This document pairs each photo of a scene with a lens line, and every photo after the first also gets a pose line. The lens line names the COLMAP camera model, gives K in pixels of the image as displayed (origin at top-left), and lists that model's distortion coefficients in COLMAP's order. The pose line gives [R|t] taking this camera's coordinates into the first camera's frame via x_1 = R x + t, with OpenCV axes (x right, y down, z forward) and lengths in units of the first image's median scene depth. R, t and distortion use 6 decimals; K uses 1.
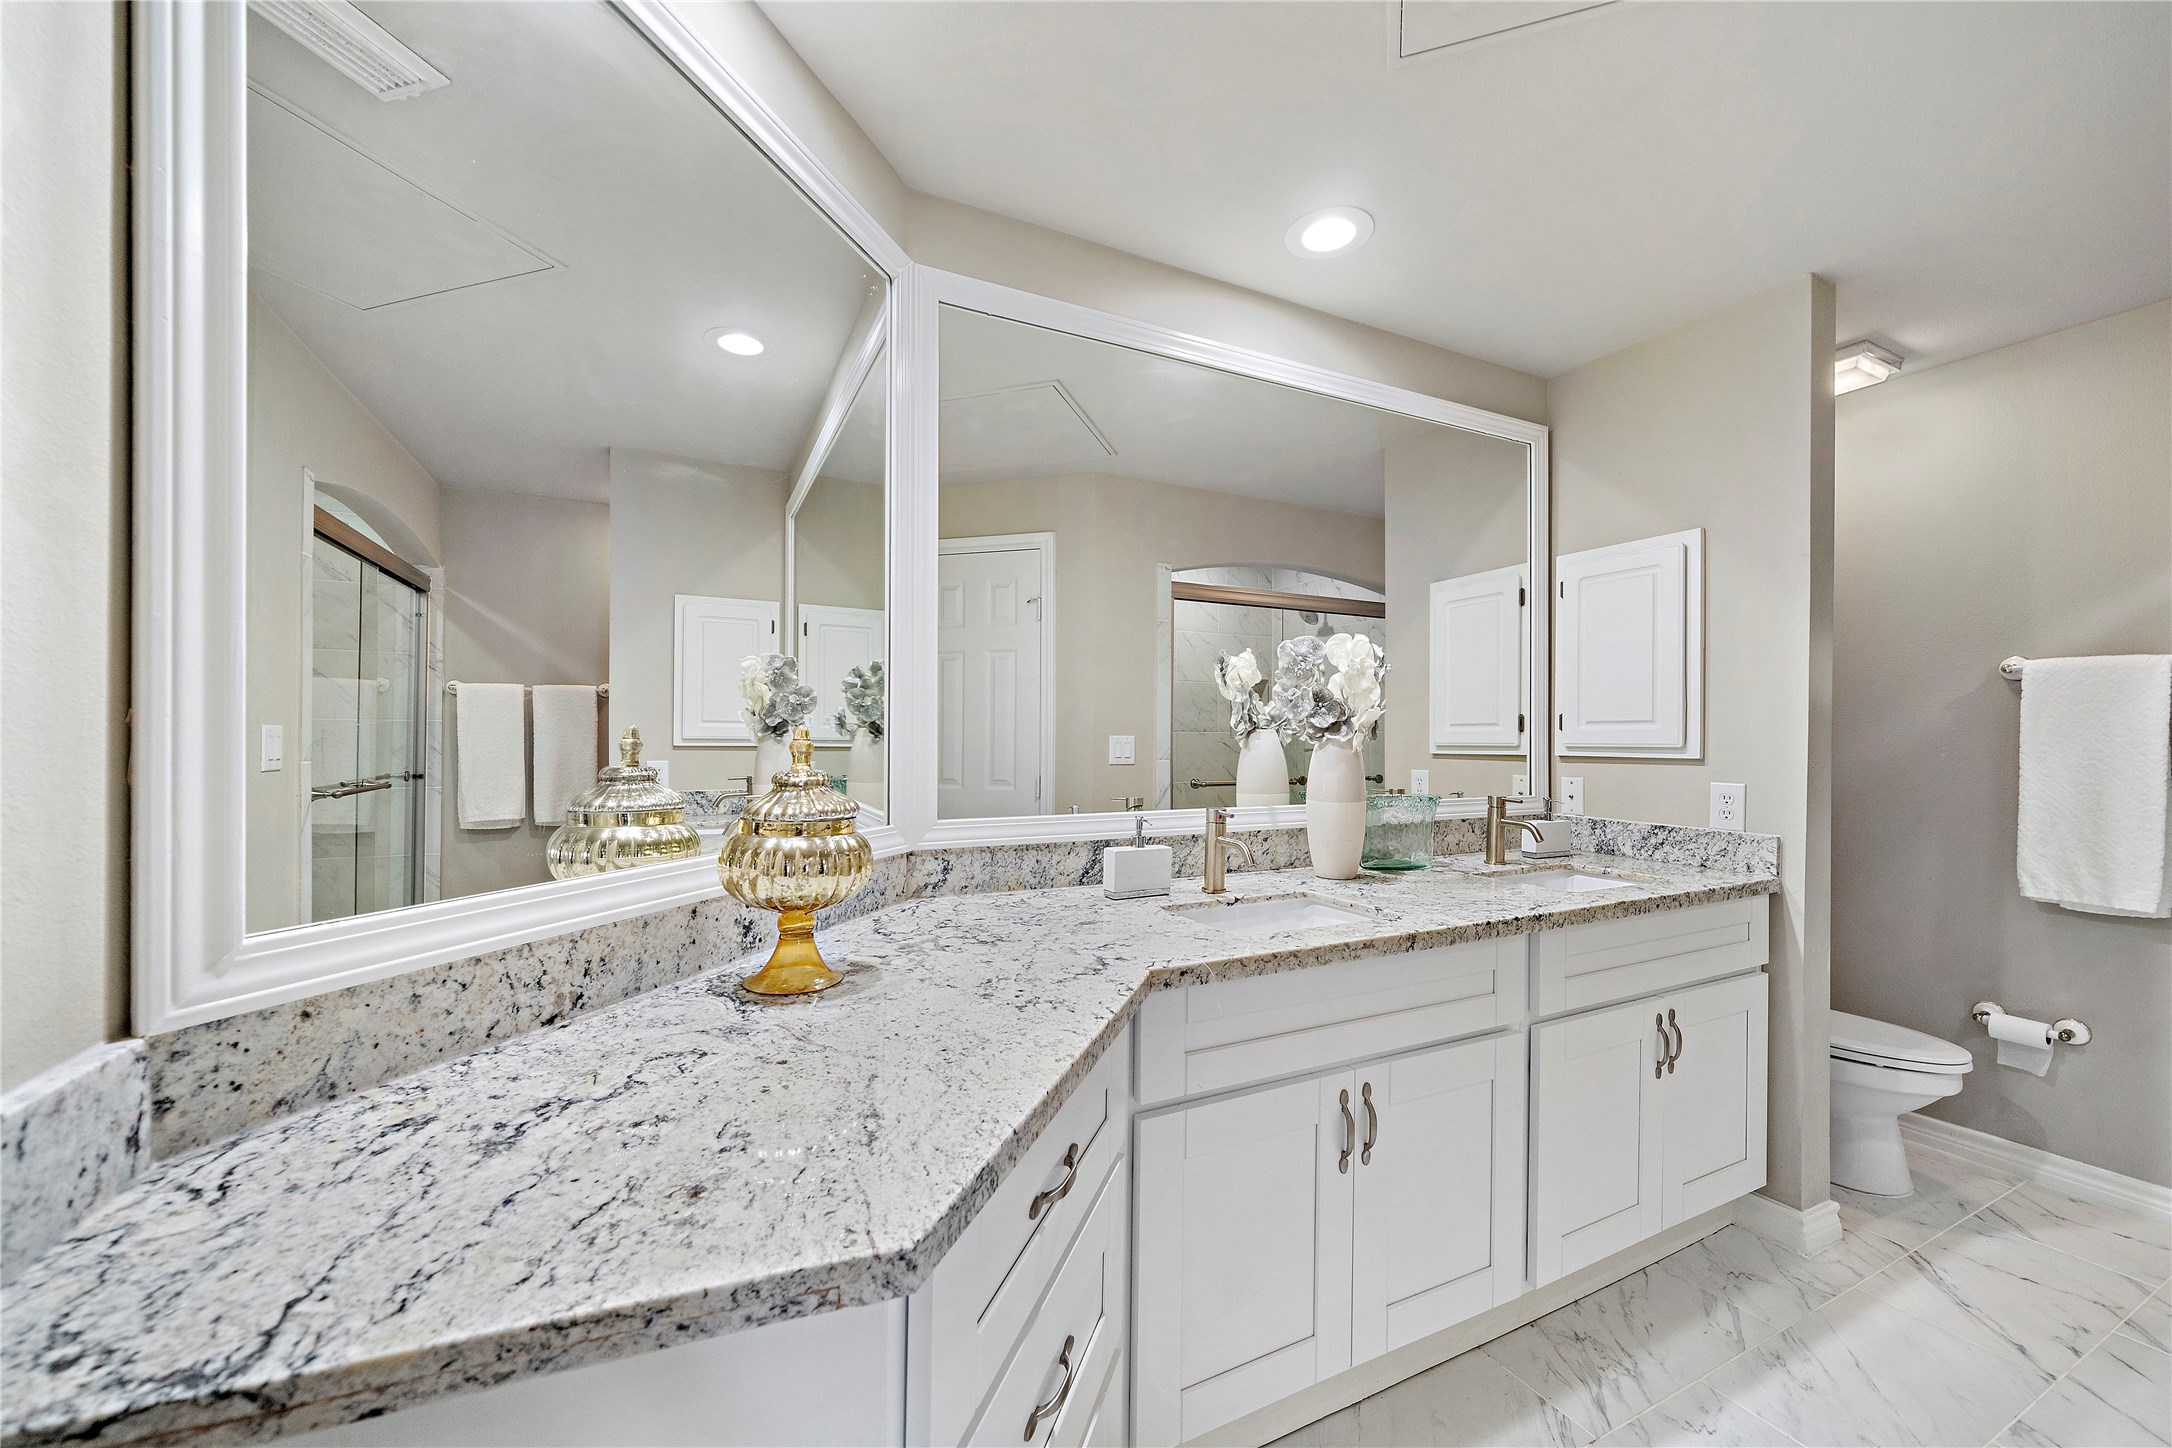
lens RADIAL K [[831.3, 0, 1084.2], [0, 831.3, 732.5], [0, 0, 1]] dist [-0.004352, -0.000033]
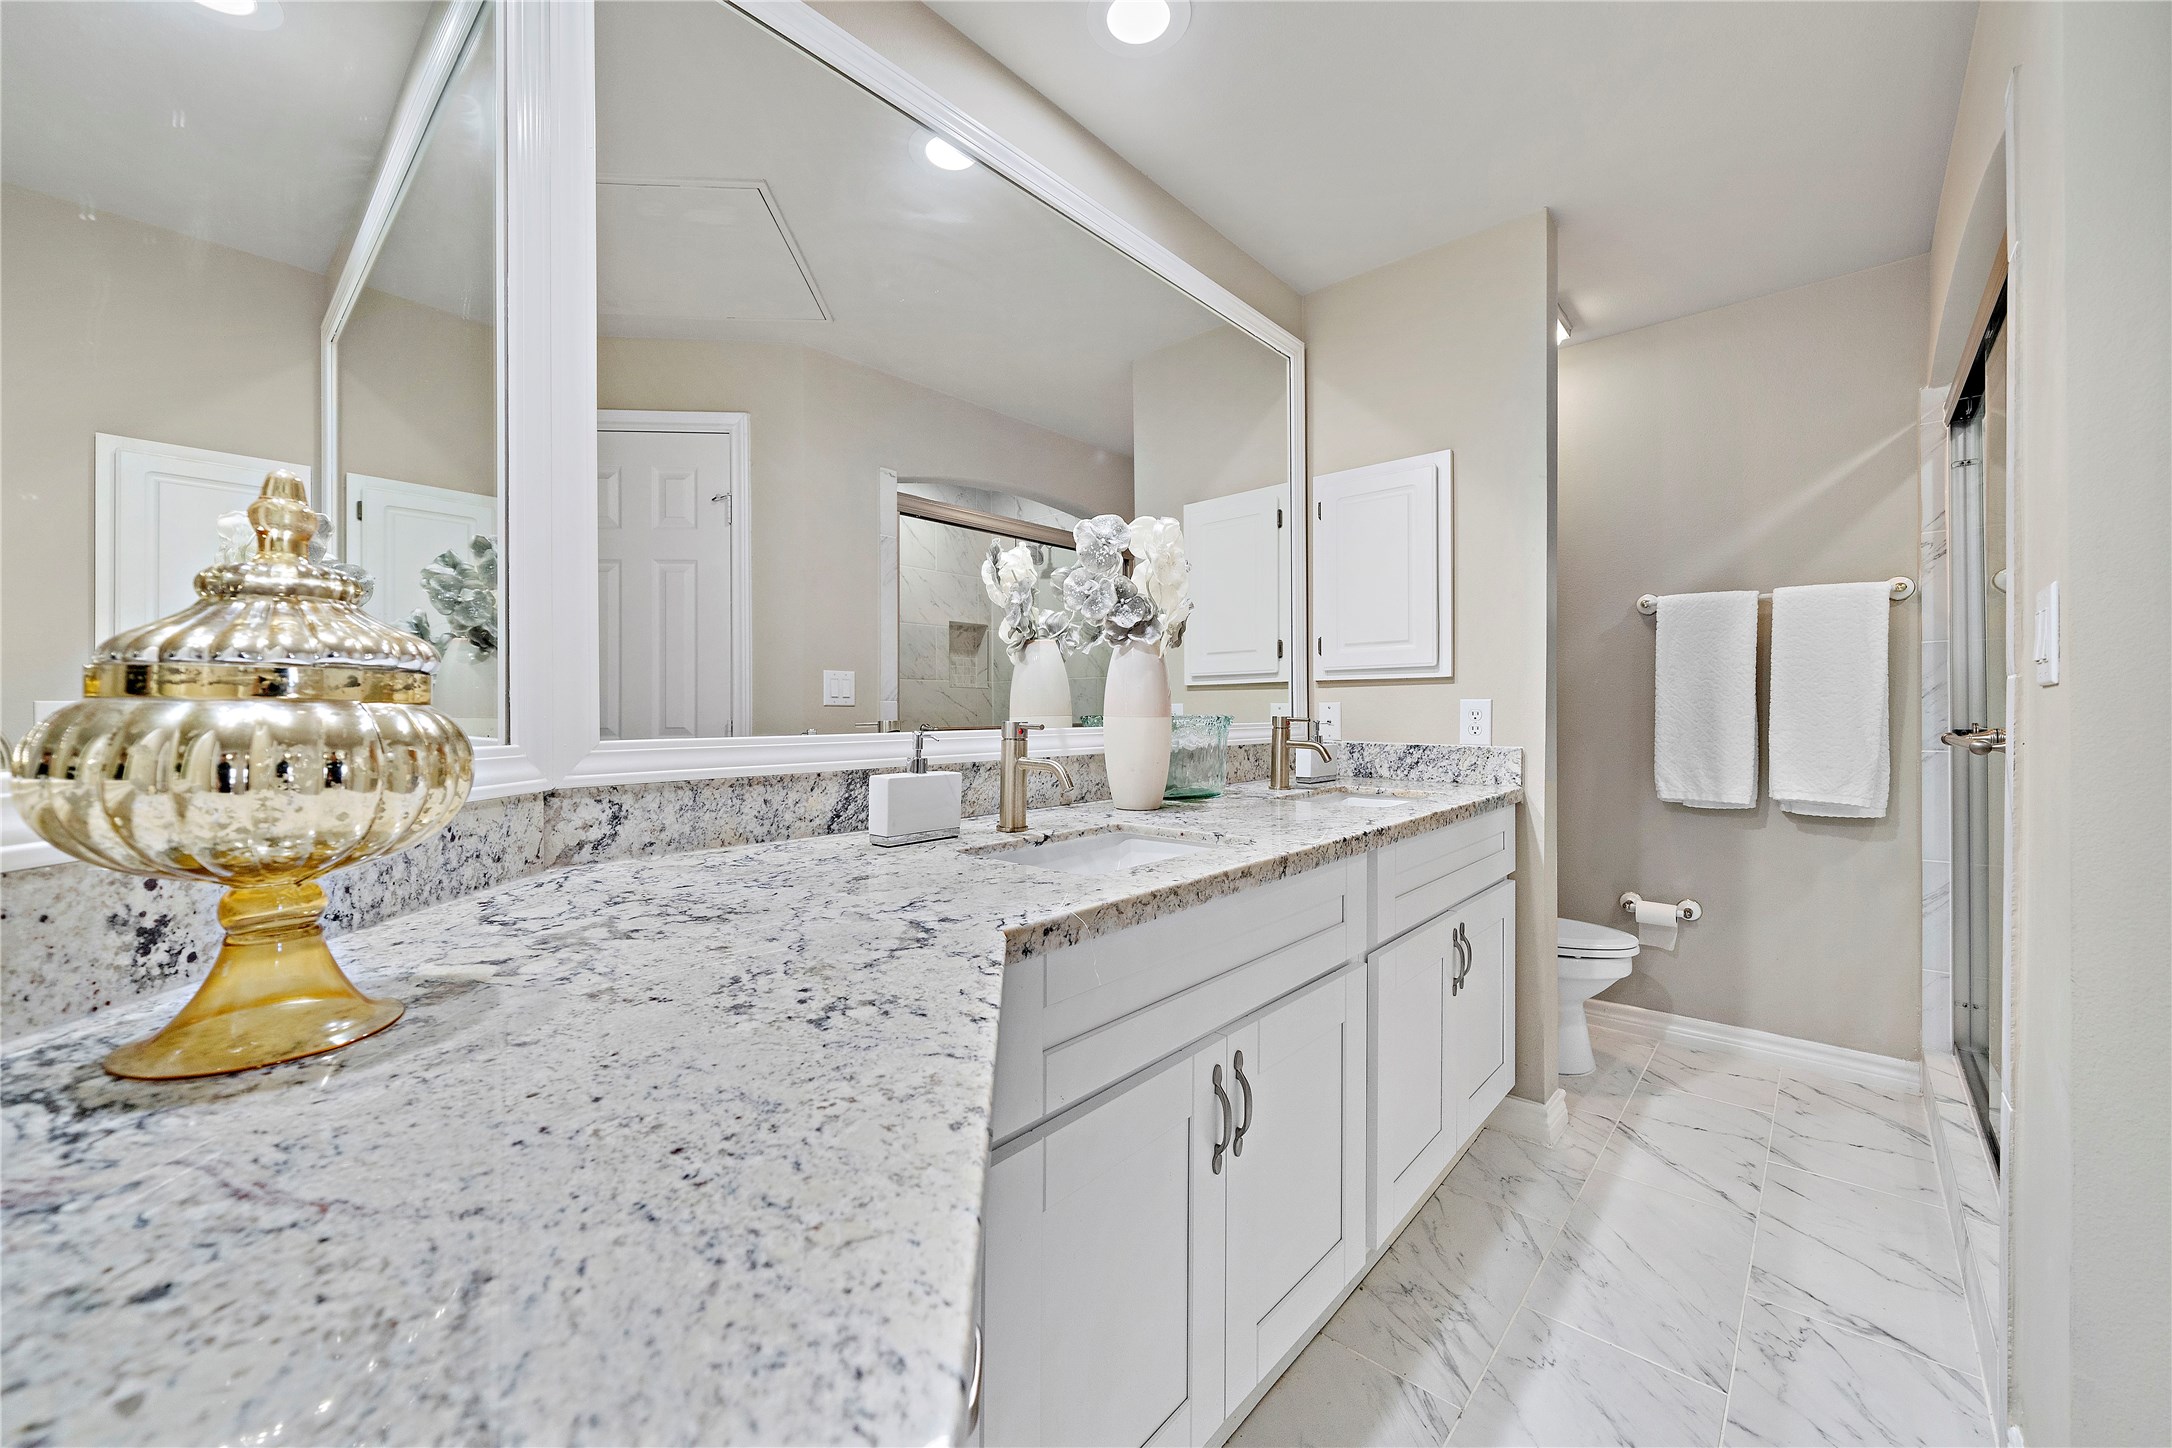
lens RADIAL K [[831.3, 0, 1082.7], [0, 831.3, 711.4], [0, 0, 1]] dist [-0.004352, -0.000033]
pose [[0.929015, -0.009802, 0.369911, -0.060406], [0.008999, 0.999952, 0.003898, 0.073313], [-0.369932, -0.000292, 0.929059, 0.245194]]
